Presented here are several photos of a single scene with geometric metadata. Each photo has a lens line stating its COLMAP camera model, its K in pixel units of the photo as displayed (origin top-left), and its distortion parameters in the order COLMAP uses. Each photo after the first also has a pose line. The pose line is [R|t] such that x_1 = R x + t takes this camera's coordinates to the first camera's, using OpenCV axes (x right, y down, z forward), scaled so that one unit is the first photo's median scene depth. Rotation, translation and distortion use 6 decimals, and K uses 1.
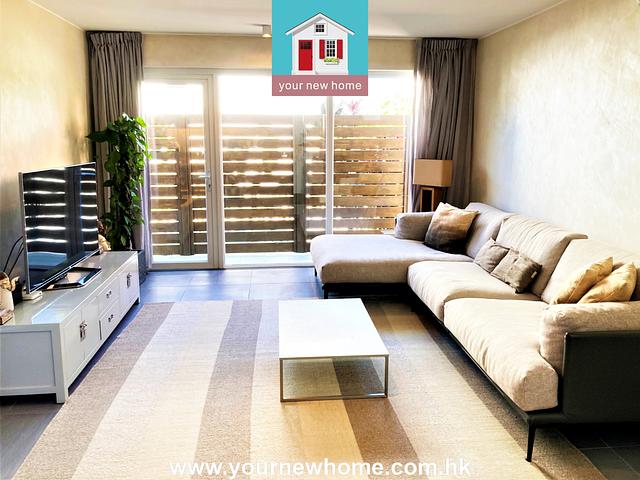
lens RADIAL K [[572.4, 0, 320.0], [0, 572.4, 240.0], [0, 0, 1]] dist [-0.030245, -0.001059]
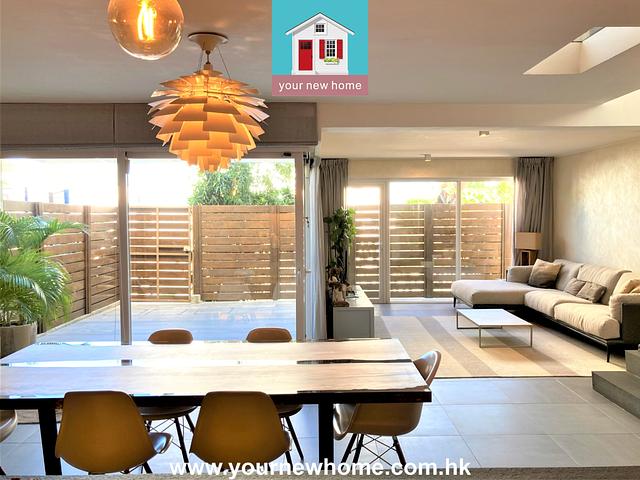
lens RADIAL K [[531.7, 0, 320.0], [0, 531.7, 240.0], [0, 0, 1]] dist [-0.121050, 0.154158]
pose [[0.993239, -0.009418, -0.115708, -0.231711], [-0.006066, 0.991132, -0.132743, 0.083576], [0.115932, 0.132548, 0.984373, -0.539807]]
